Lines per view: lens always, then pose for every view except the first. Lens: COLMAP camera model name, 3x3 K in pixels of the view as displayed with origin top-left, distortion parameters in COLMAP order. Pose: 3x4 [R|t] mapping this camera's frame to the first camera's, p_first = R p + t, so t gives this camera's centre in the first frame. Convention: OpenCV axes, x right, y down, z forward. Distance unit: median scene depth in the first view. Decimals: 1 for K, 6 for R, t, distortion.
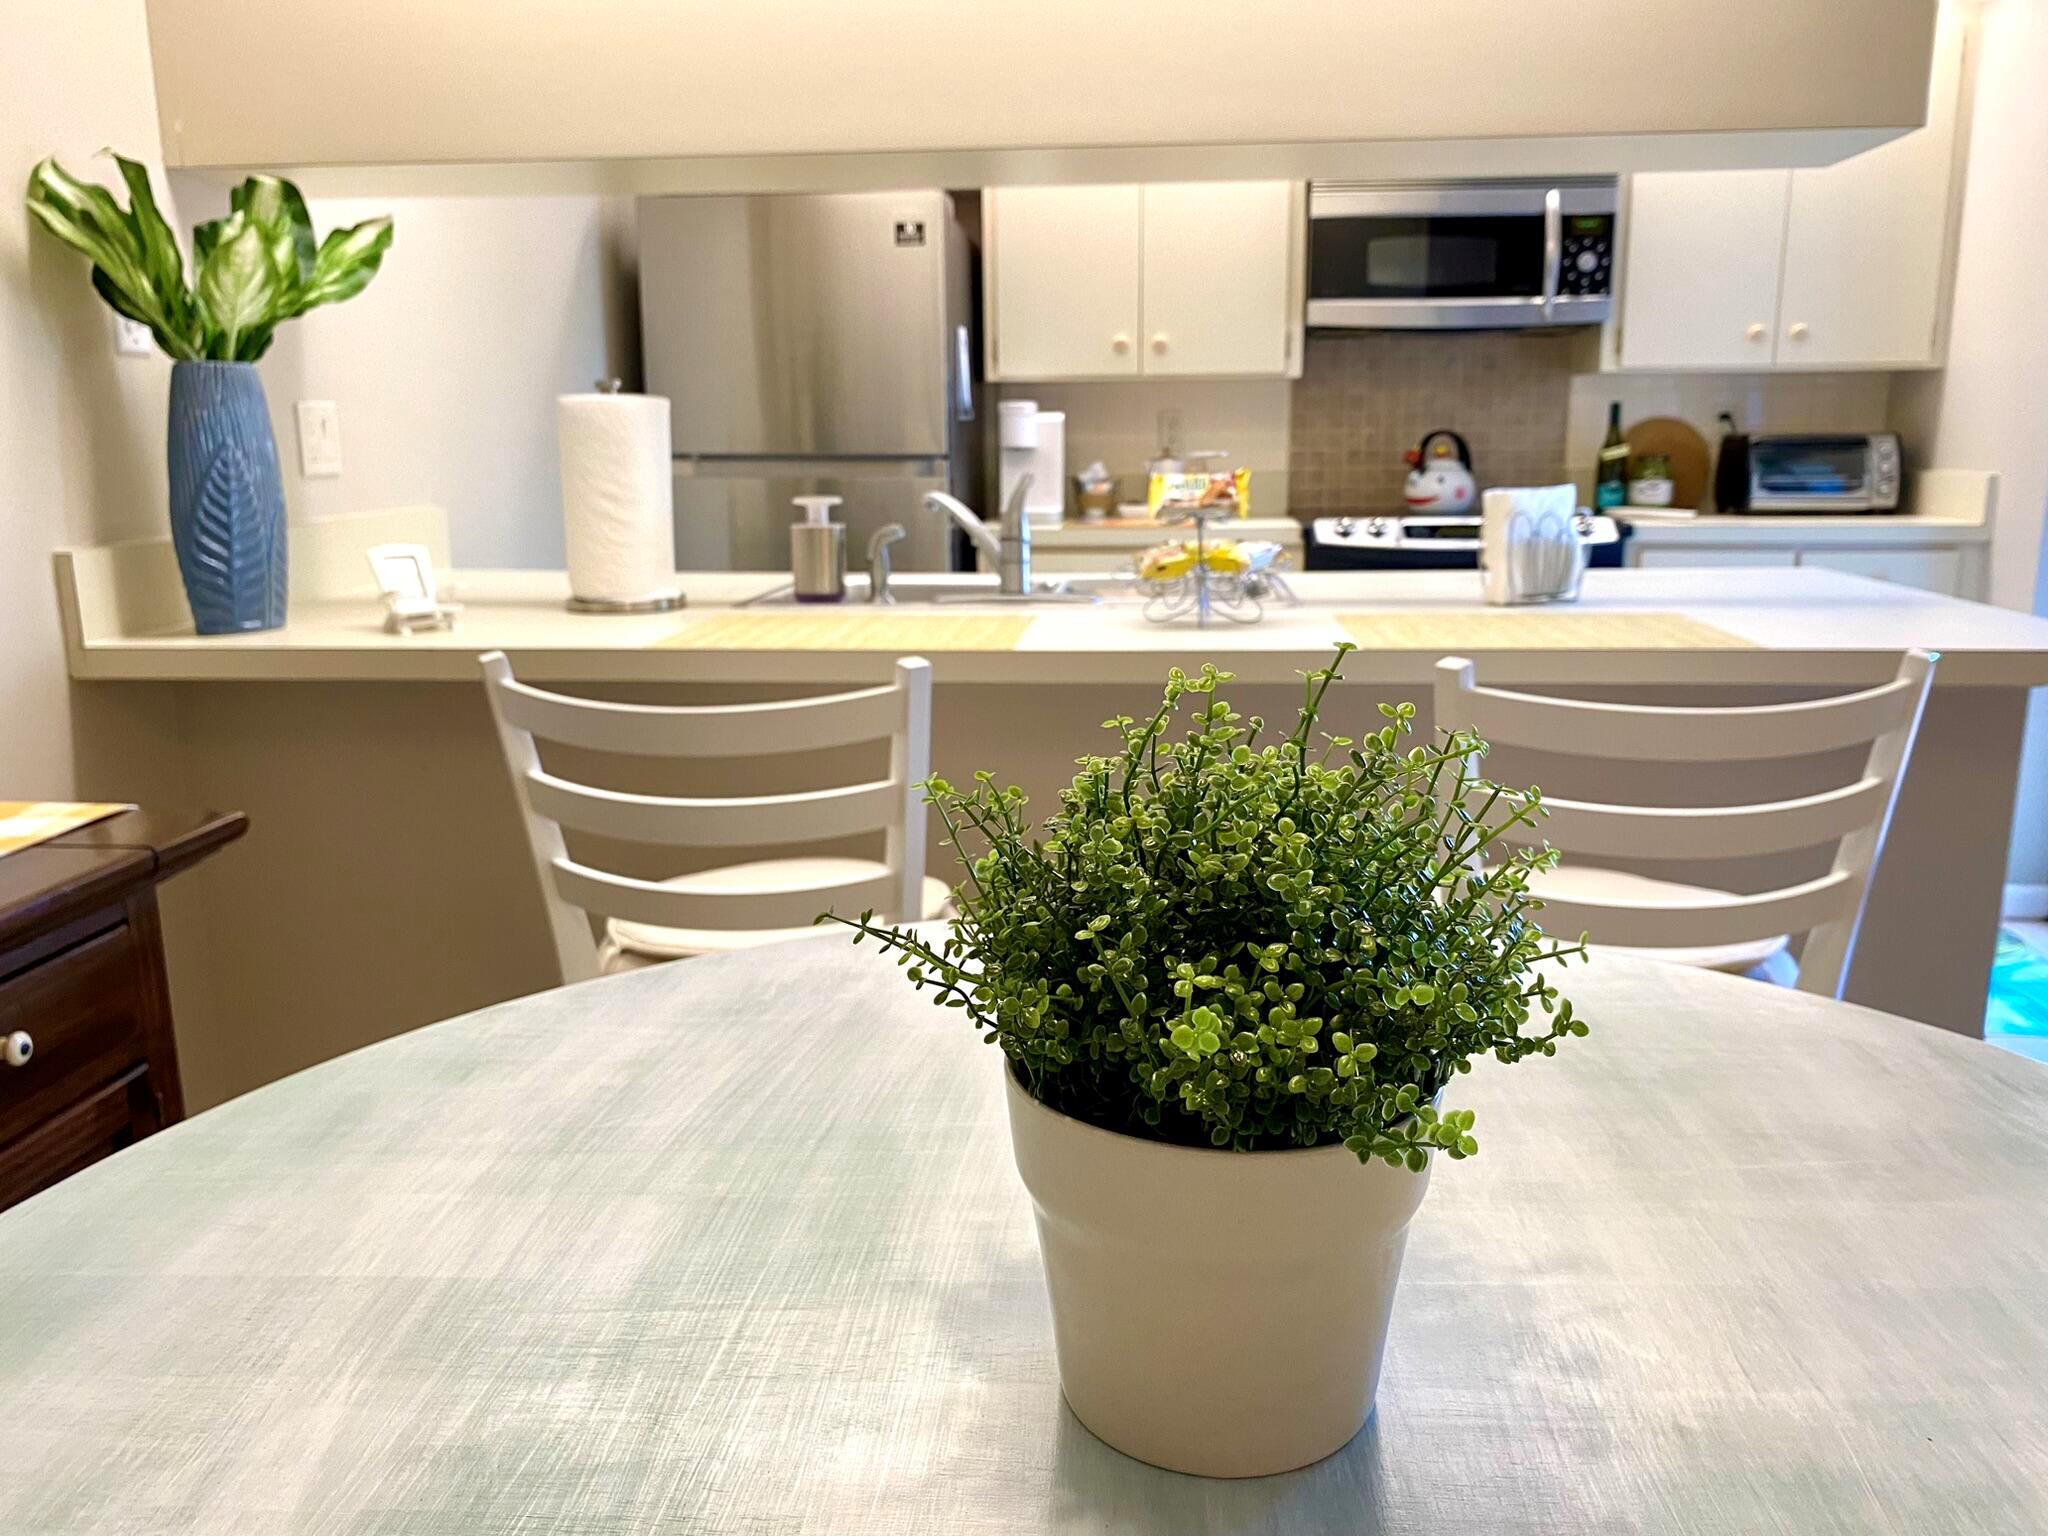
lens RADIAL K [[1572.7, 0, 1037.4], [0, 1572.7, 760.7], [0, 0, 1]] dist [0.036298, -0.065772]
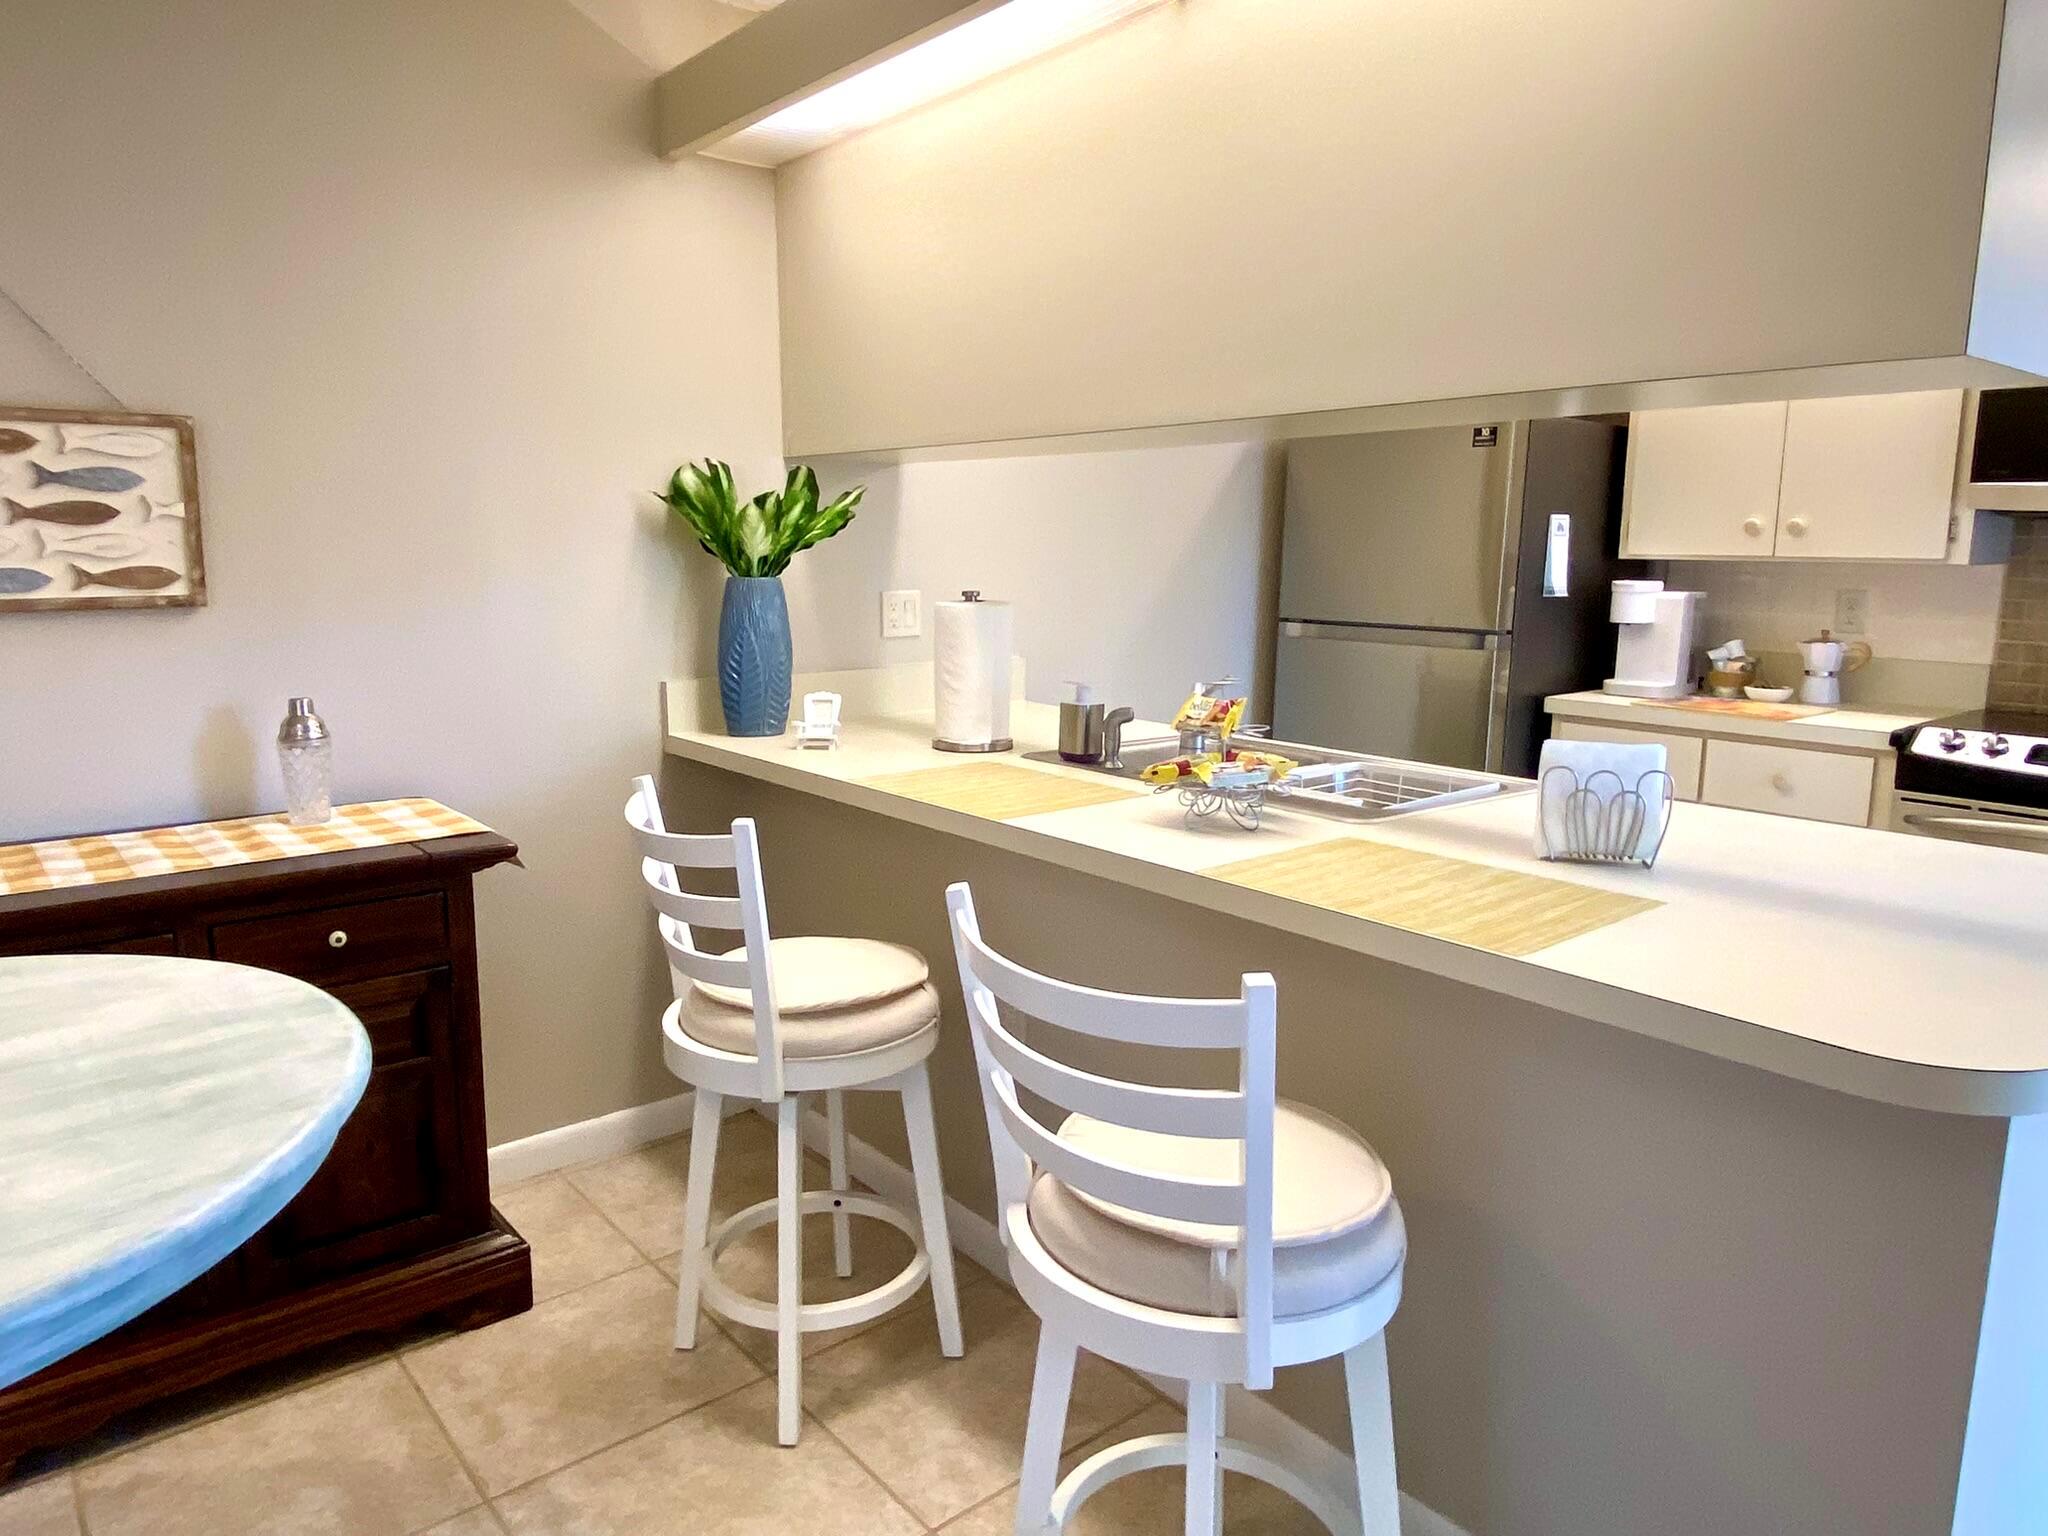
lens RADIAL K [[1327.3, 0, 1017.8], [0, 1327.3, 771.0], [0, 0, 1]] dist [0.034575, -0.041661]
pose [[0.700341, 0.138061, -0.700329, 0.370759], [-0.160535, 0.986447, 0.033929, -0.074759], [0.695522, 0.088665, 0.713013, 0.107165]]
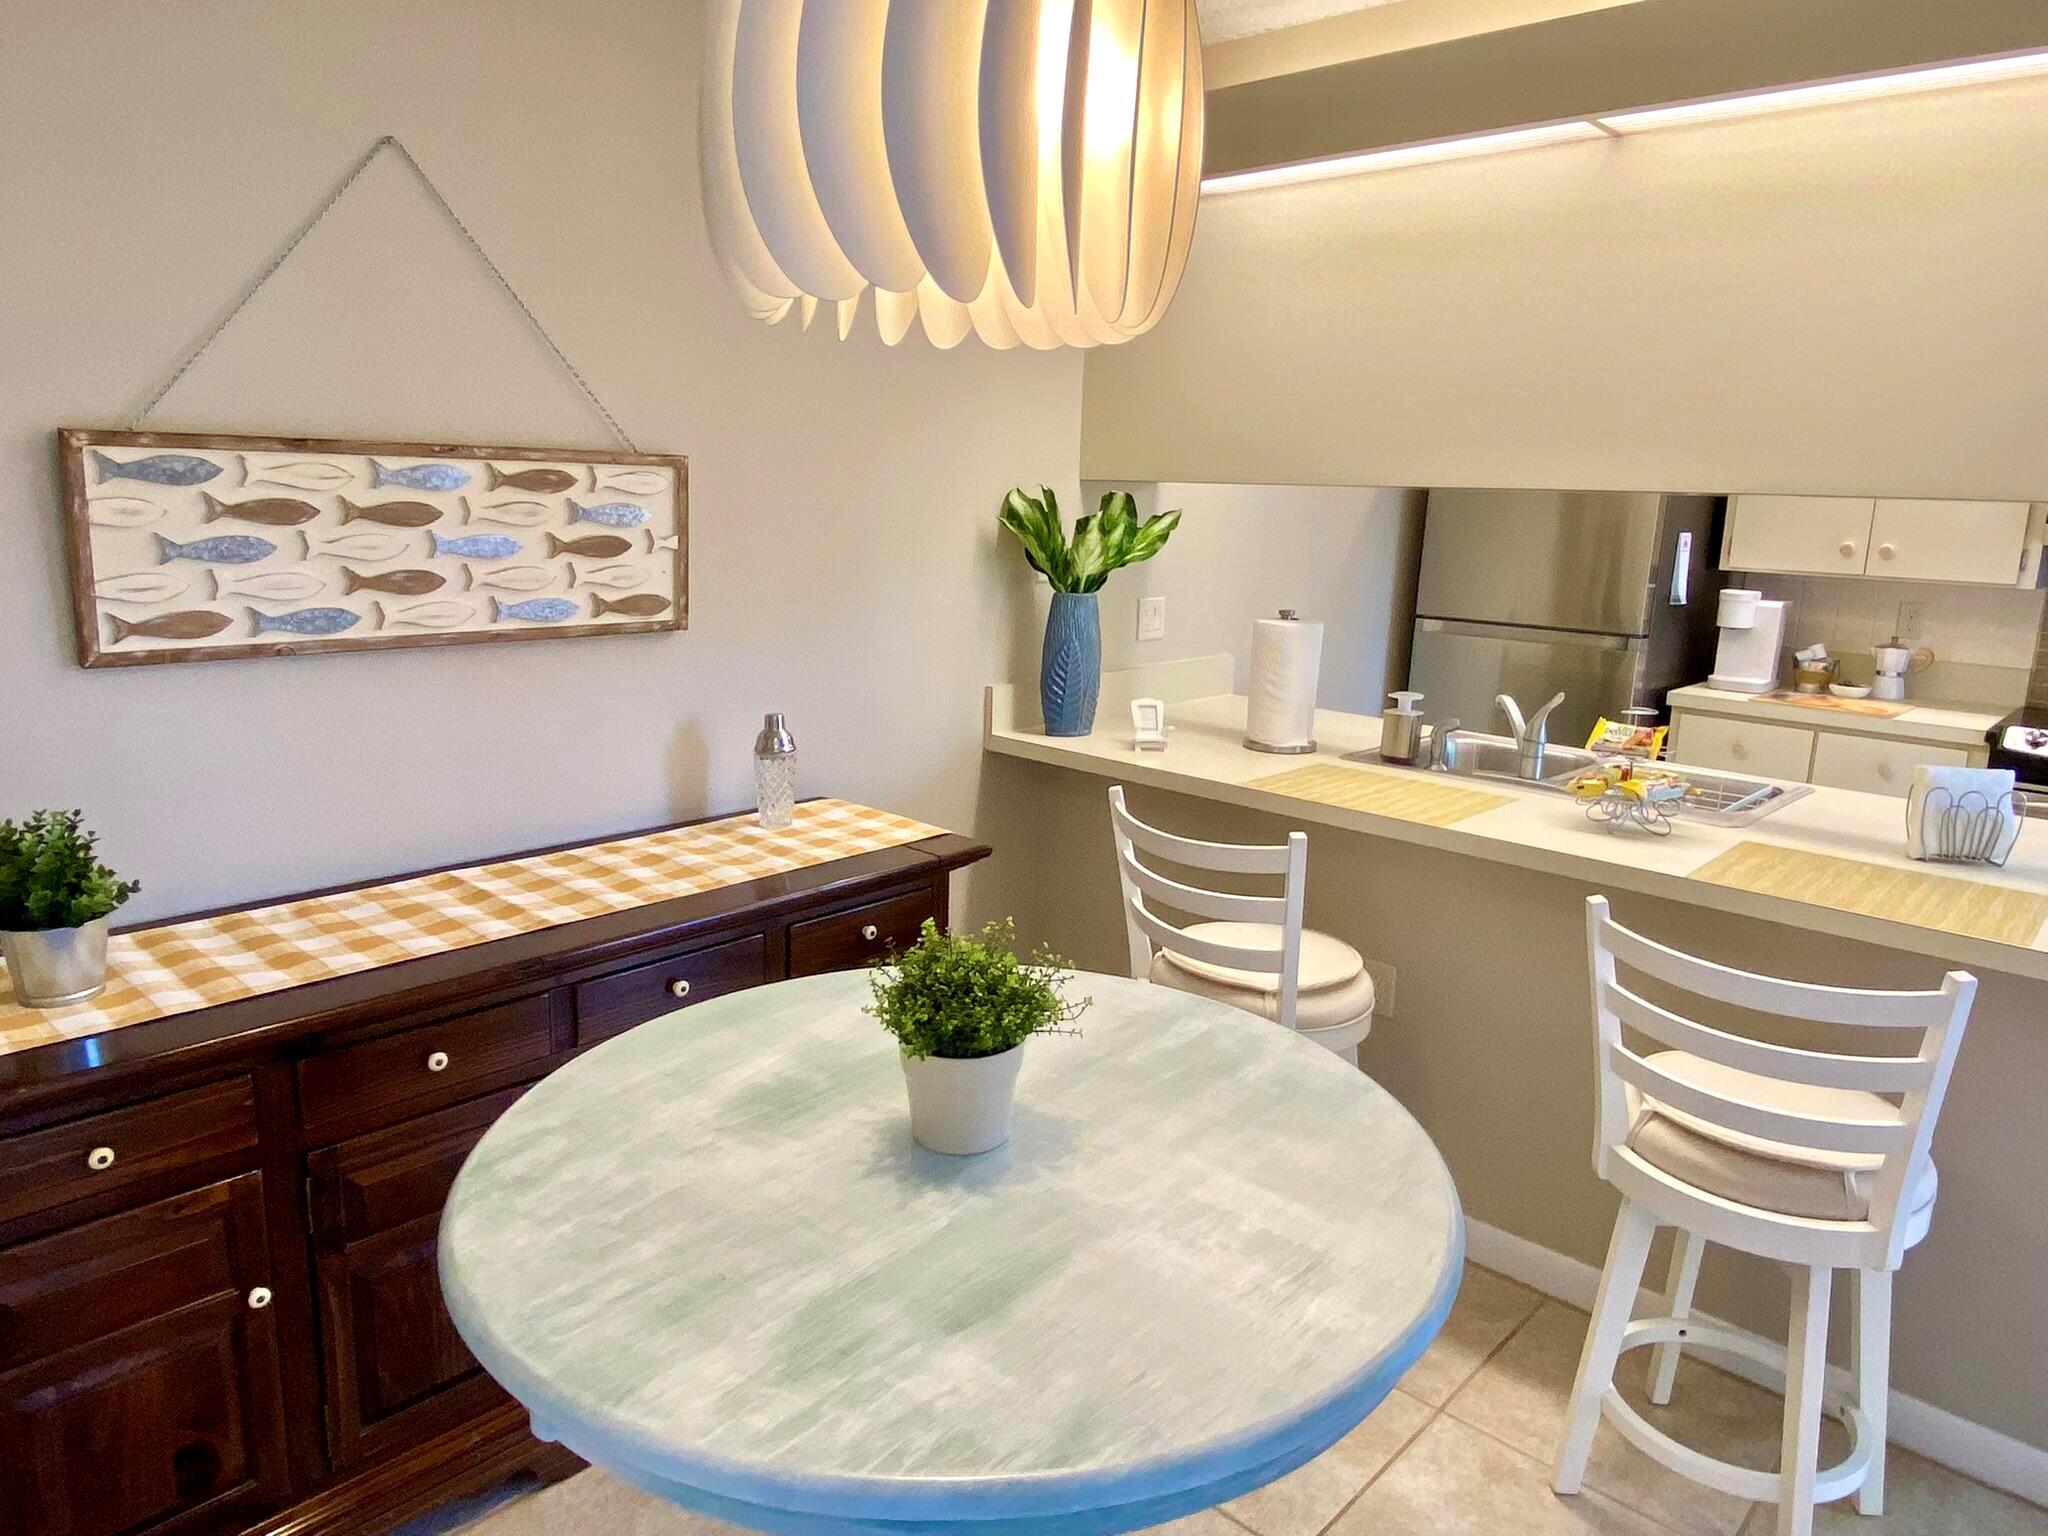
lens RADIAL K [[1327.3, 0, 1031.2], [0, 1327.3, 764.4], [0, 0, 1]] dist [0.034575, -0.041661]
pose [[0.782956, 0.161275, -0.600809, 0.217870], [-0.165589, 0.984996, 0.048612, -0.063190], [0.599634, 0.061427, 0.797914, -0.141465]]
